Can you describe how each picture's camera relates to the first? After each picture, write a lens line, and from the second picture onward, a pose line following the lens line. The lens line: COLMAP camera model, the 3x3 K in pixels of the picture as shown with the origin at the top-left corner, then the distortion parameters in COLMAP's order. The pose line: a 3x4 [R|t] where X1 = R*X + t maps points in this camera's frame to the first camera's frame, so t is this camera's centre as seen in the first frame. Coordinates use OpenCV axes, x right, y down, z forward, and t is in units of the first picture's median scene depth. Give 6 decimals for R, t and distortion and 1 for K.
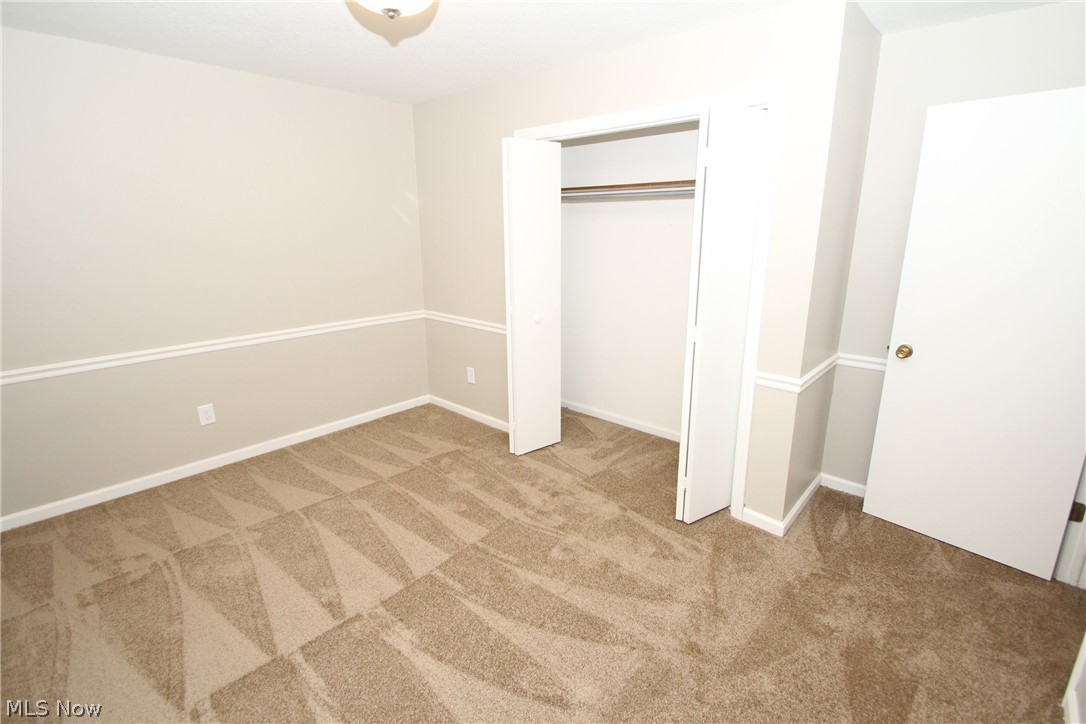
lens RADIAL K [[504.0, 0, 551.5], [0, 504.0, 352.9], [0, 0, 1]] dist [0.020099, -0.020216]
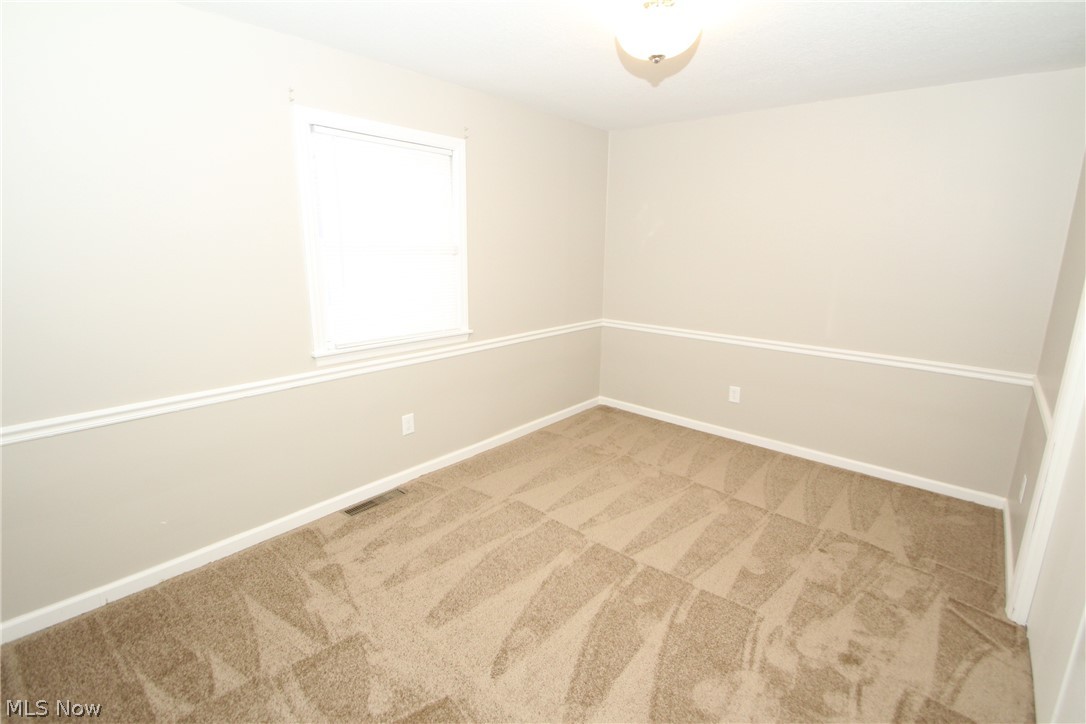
lens RADIAL K [[504.0, 0, 551.5], [0, 504.0, 352.9], [0, 0, 1]] dist [0.020099, -0.020216]
pose [[0.014567, 0.212023, -0.977156, 0.575505], [-0.261455, 0.944067, 0.200946, -0.123443], [0.965106, 0.252555, 0.069187, 0.510518]]
